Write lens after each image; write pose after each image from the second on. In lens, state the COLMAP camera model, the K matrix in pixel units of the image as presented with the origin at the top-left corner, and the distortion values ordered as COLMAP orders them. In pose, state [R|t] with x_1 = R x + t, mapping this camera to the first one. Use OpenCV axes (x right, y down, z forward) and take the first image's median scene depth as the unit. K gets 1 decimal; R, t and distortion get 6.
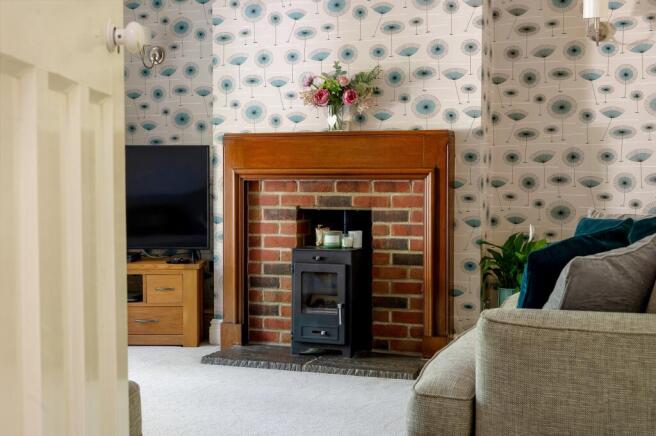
lens RADIAL K [[895.2, 0, 328.6], [0, 895.2, 217.7], [0, 0, 1]] dist [0.023932, 0.000000]
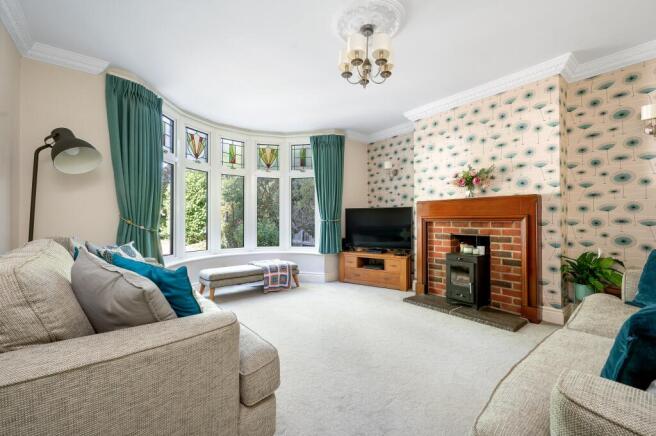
lens RADIAL K [[276.3, 0, 322.6], [0, 276.3, 218.0], [0, 0, 1]] dist [0.000134, 0.000141]
pose [[0.854993, -0.005443, -0.518611, 0.048703], [-0.021378, 0.998725, -0.045726, -0.012779], [0.518199, 0.050182, 0.853787, 0.272851]]
